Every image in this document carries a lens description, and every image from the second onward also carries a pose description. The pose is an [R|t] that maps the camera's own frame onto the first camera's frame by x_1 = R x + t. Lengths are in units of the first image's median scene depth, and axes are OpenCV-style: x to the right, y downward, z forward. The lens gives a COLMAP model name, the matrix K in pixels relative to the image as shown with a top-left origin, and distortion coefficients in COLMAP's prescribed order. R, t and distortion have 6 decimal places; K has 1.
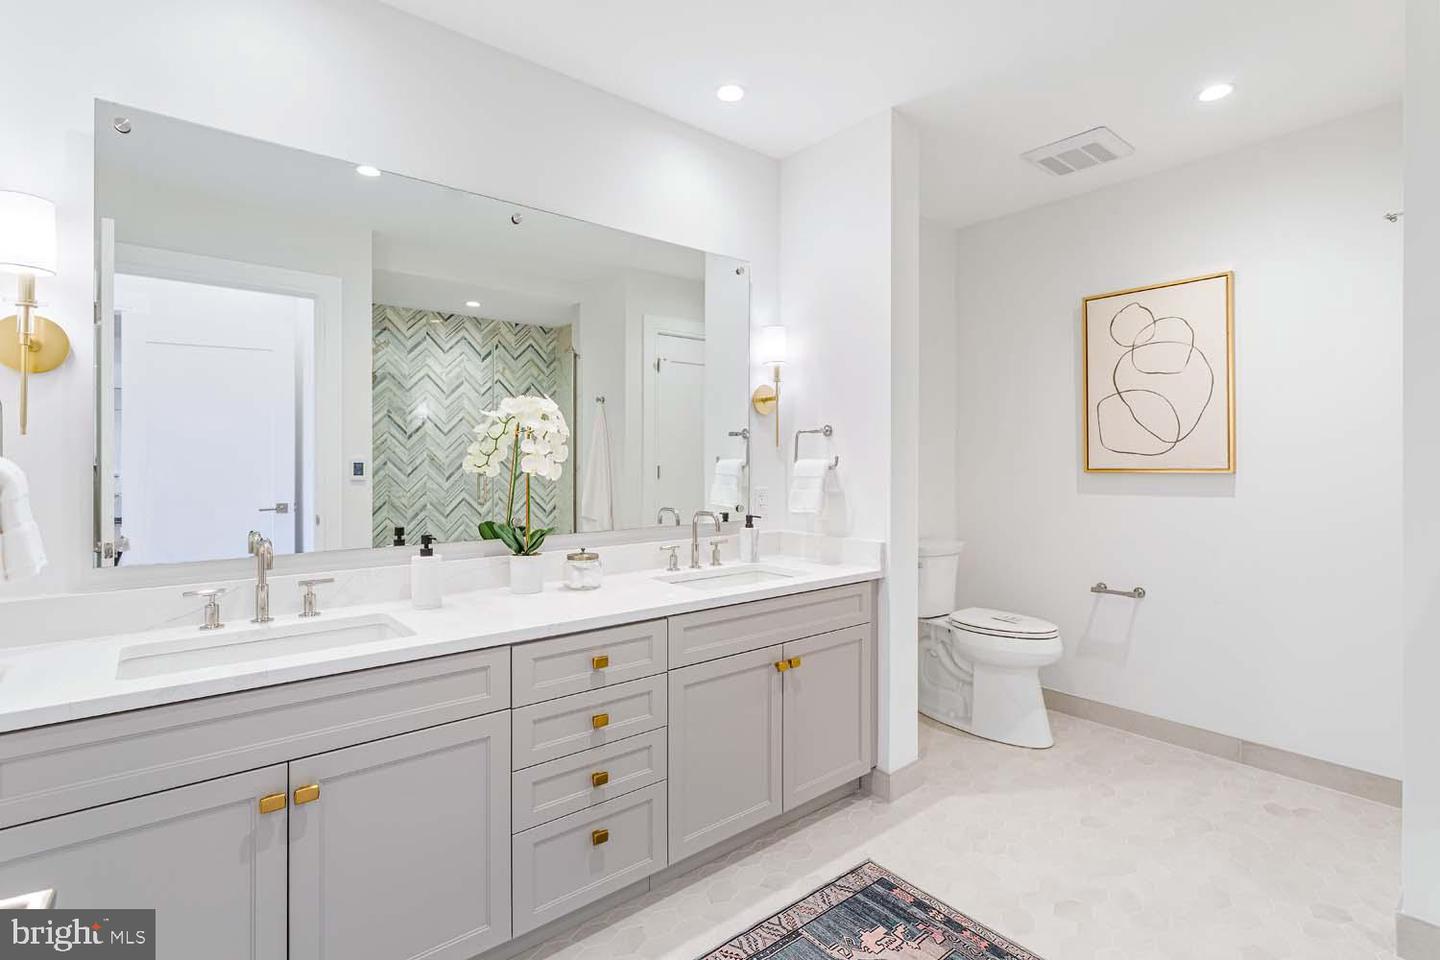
lens RADIAL K [[682.3, 0, 710.0], [0, 682.3, 459.7], [0, 0, 1]] dist [-0.001462, 0.000139]
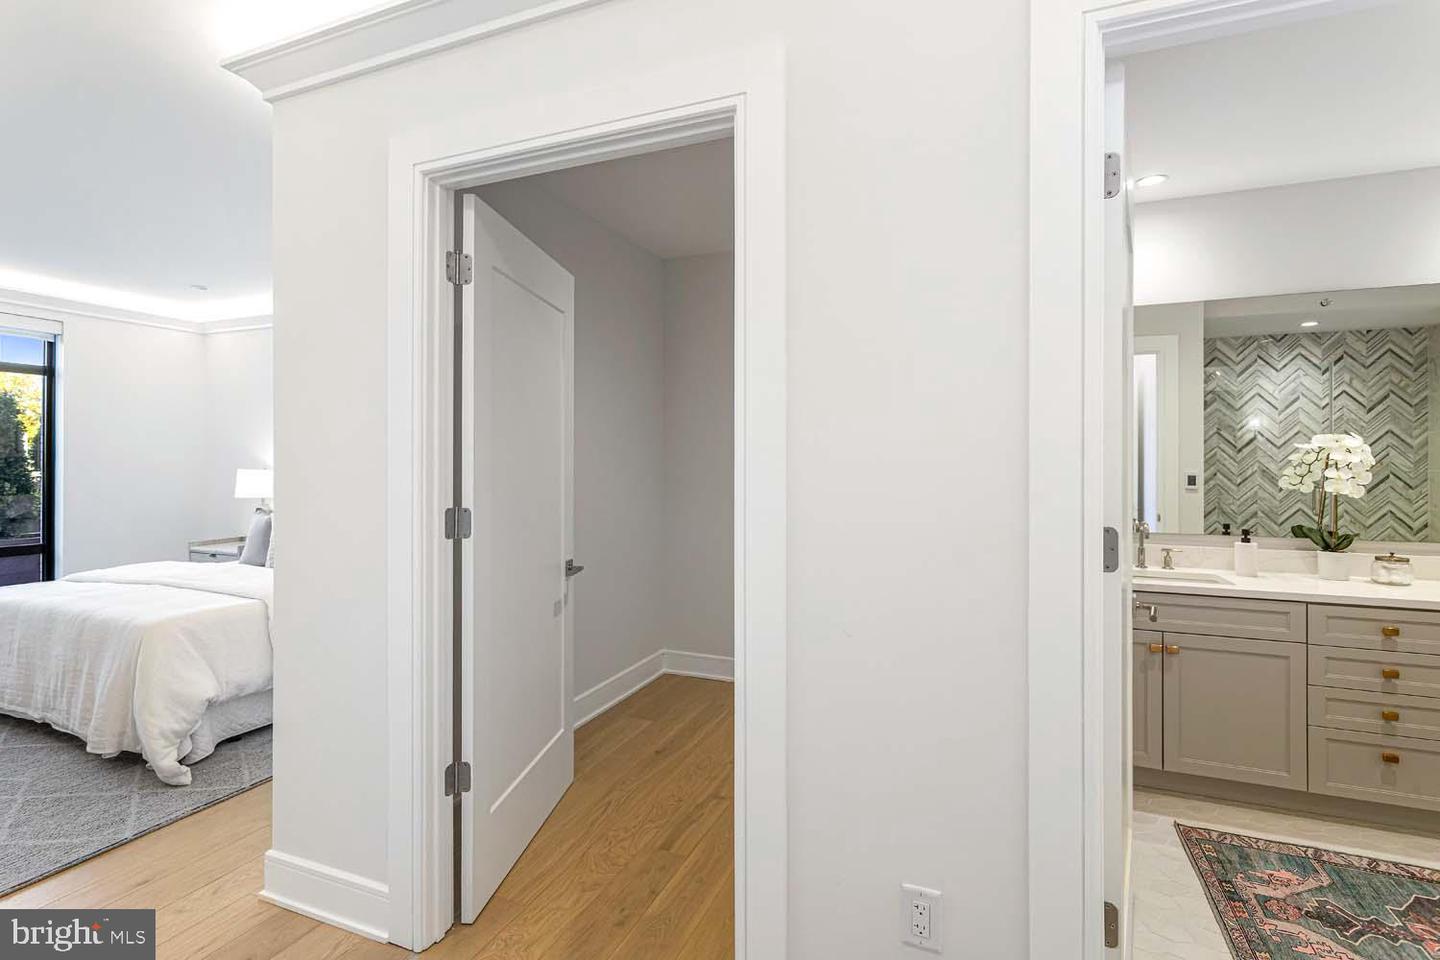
lens RADIAL K [[682.3, 0, 710.0], [0, 682.3, 459.7], [0, 0, 1]] dist [-0.001462, 0.000139]
pose [[0.470240, -0.001339, -0.882538, 0.268072], [-0.000553, 0.999998, -0.001812, -0.031720], [0.882538, 0.001340, 0.470238, -0.568532]]
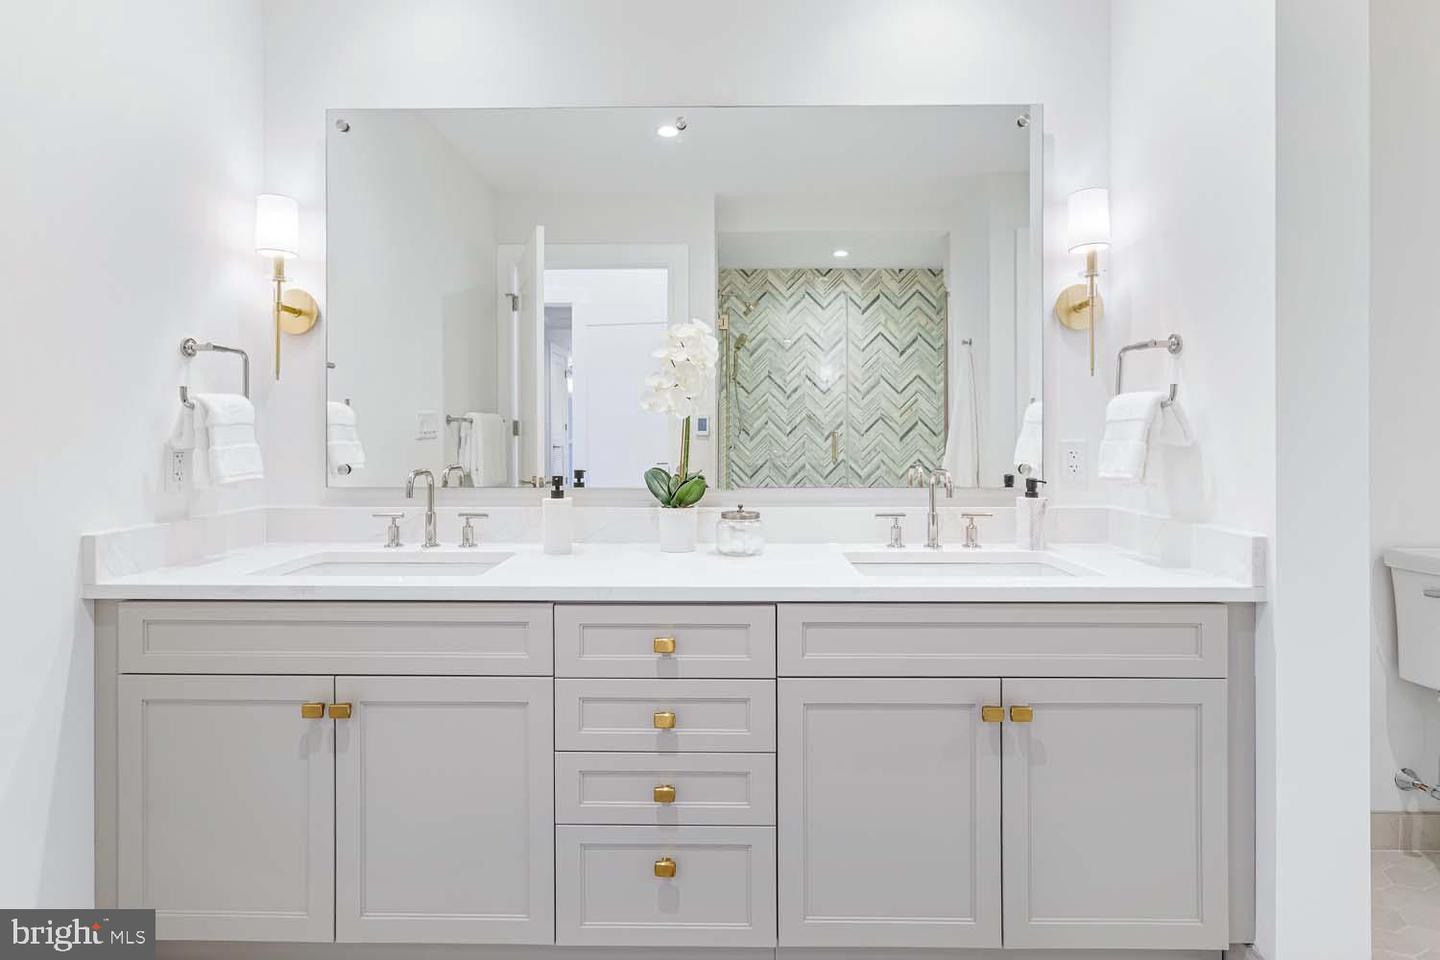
lens RADIAL K [[696.4, 0, 714.7], [0, 696.4, 426.1], [0, 0, 1]] dist [-0.009451, -0.000089]
pose [[0.764953, -0.006746, -0.644051, 0.260222], [0.002441, 0.999968, -0.007576, 0.033993], [0.644081, 0.004223, 0.764945, 0.278253]]
